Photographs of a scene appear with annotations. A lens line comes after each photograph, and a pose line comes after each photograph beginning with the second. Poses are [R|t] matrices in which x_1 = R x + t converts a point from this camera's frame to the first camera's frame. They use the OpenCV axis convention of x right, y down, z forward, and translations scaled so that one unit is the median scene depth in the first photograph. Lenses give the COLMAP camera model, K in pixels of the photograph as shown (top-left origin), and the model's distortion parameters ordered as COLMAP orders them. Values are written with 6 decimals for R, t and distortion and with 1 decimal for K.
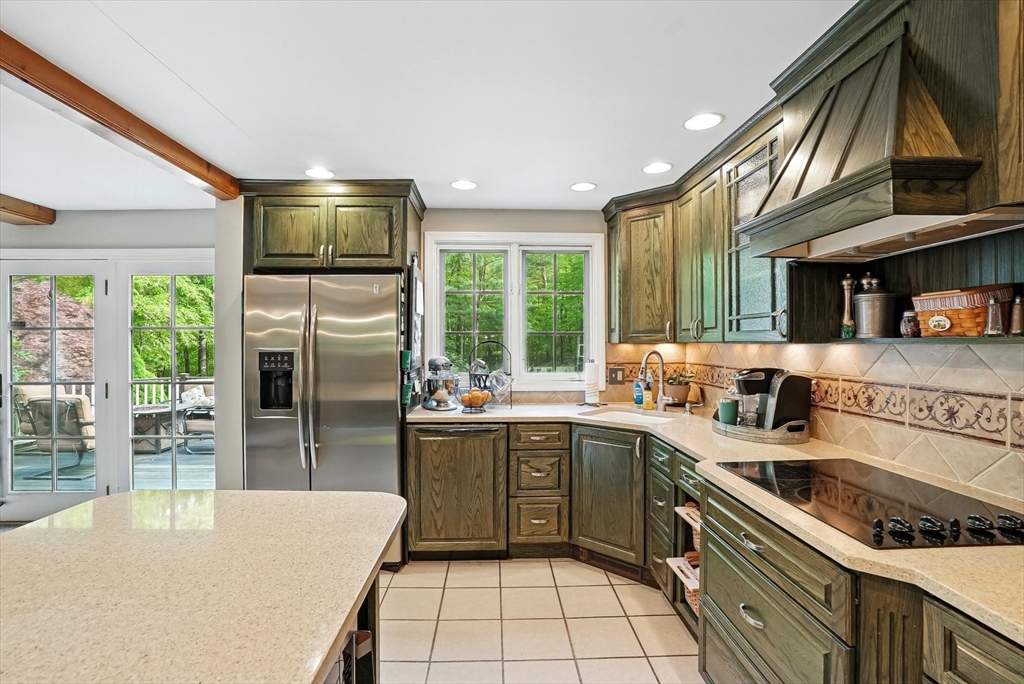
lens RADIAL K [[484.7, 0, 512.7], [0, 484.7, 340.1], [0, 0, 1]] dist [-0.049382, 0.016858]
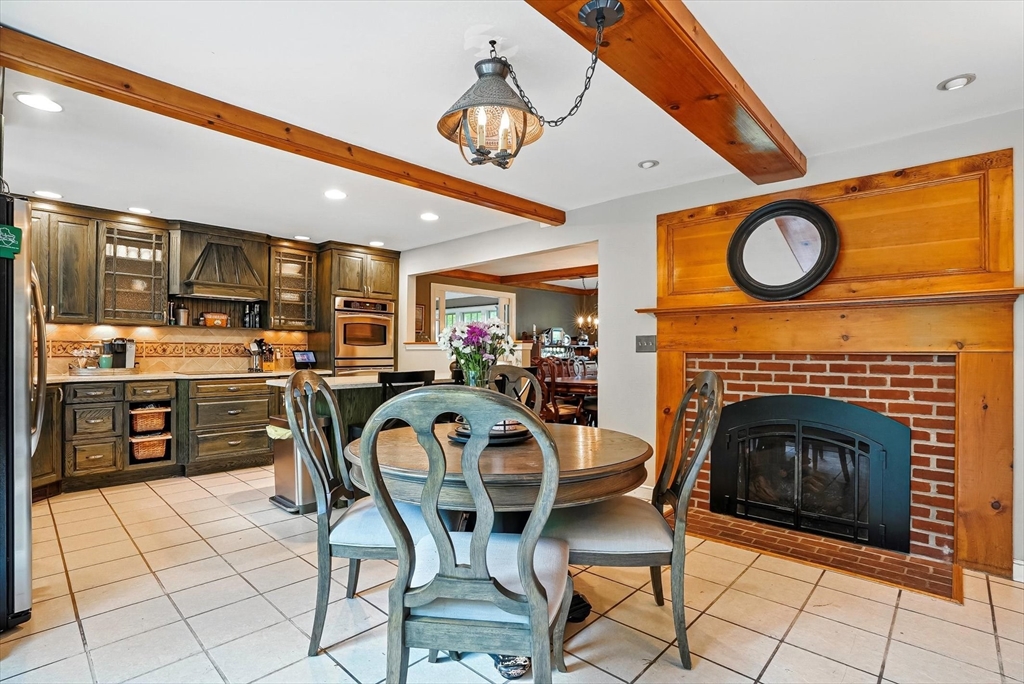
lens RADIAL K [[484.7, 0, 504.0], [0, 484.7, 347.5], [0, 0, 1]] dist [-0.049382, 0.016858]
pose [[-0.695639, -0.010705, 0.718312, -1.883633], [-0.017913, 0.999837, -0.002448, 0.071611], [-0.718168, -0.014570, -0.695717, 1.182049]]
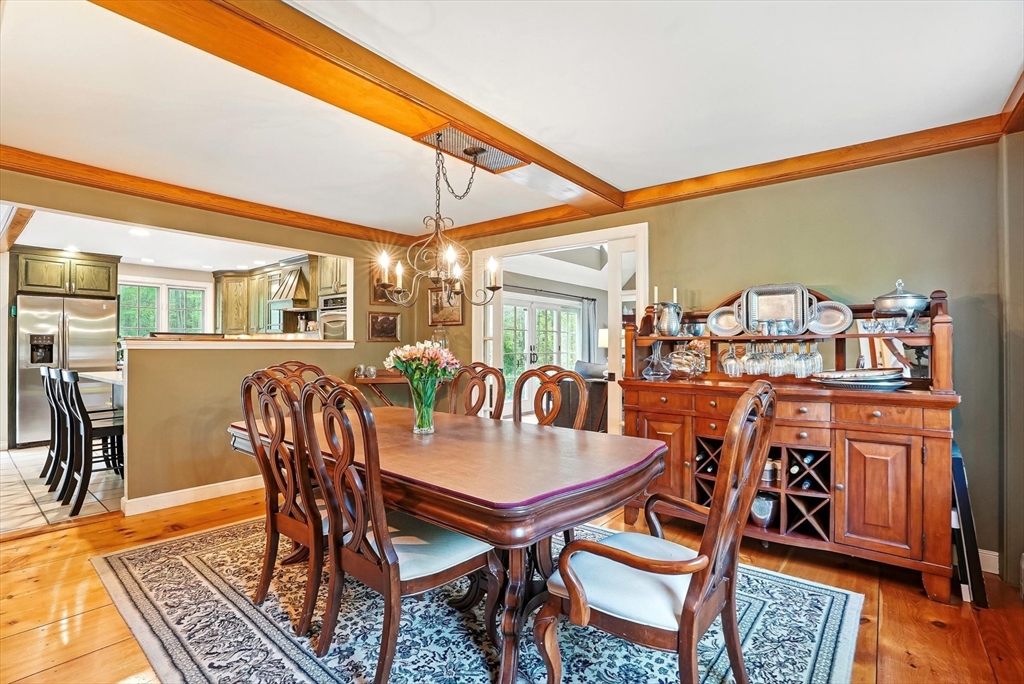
lens RADIAL K [[484.7, 0, 505.3], [0, 484.7, 343.2], [0, 0, 1]] dist [-0.049382, 0.016858]
pose [[0.676584, 0.003456, 0.736357, -0.759224], [-0.003198, 0.999993, -0.001755, 0.068714], [-0.736358, -0.001167, 0.676591, -2.148501]]
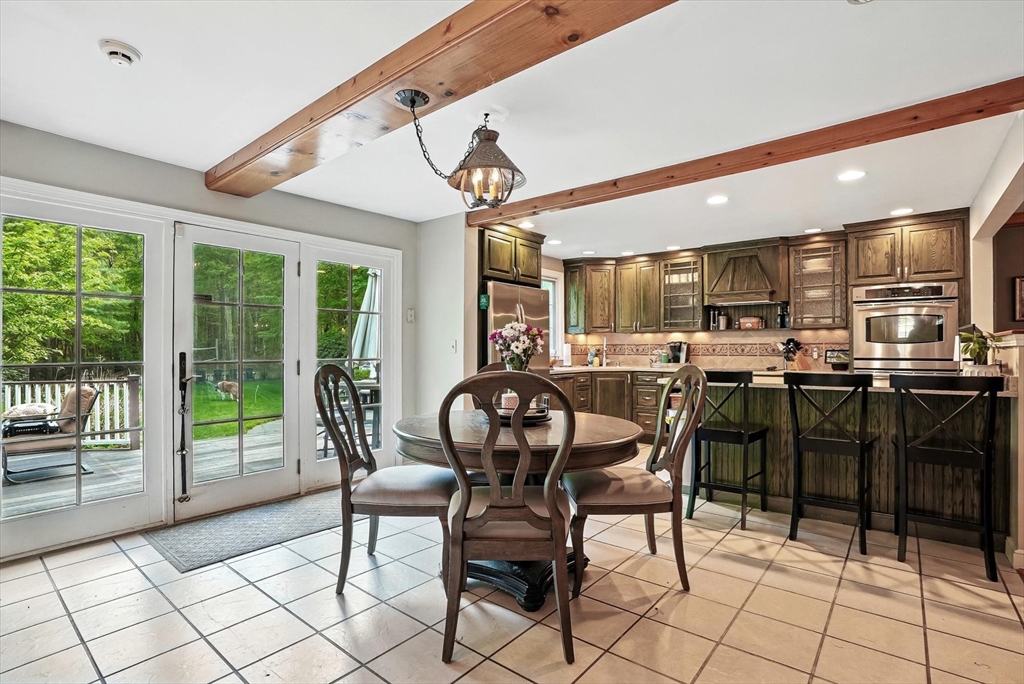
lens RADIAL K [[484.7, 0, 517.6], [0, 484.7, 344.9], [0, 0, 1]] dist [-0.049382, 0.016858]
pose [[0.651798, 0.003159, 0.758386, -2.050692], [-0.003726, 0.999993, -0.000963, 0.082079], [-0.758383, -0.002198, 0.651805, -0.079866]]
